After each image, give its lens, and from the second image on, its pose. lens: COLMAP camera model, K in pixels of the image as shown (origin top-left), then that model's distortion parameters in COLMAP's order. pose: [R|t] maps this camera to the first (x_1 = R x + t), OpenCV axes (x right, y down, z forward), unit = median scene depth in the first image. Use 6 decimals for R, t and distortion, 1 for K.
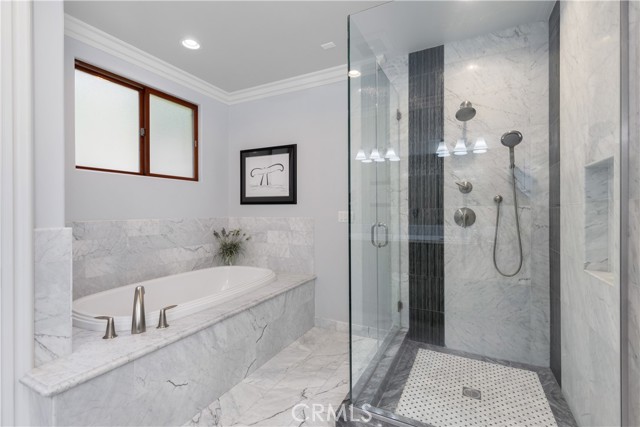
lens RADIAL K [[289.6, 0, 321.6], [0, 289.6, 210.3], [0, 0, 1]] dist [0.001661, 0.000901]
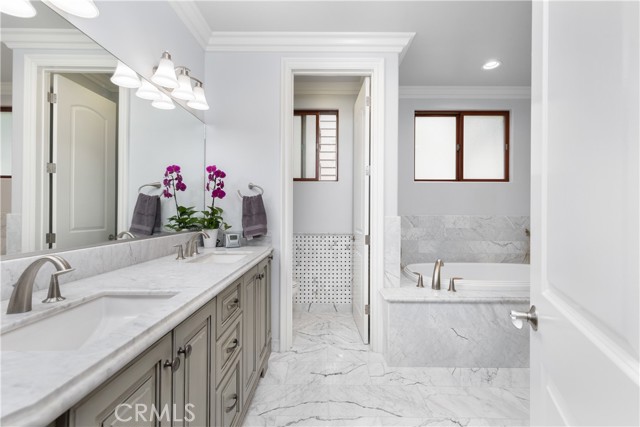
lens RADIAL K [[289.6, 0, 321.6], [0, 289.6, 210.3], [0, 0, 1]] dist [0.001661, 0.000901]
pose [[0.452103, 0.002064, -0.891963, 0.304072], [-0.006951, 0.999975, -0.001210, 0.016626], [0.891939, 0.006747, 0.452106, -0.139914]]
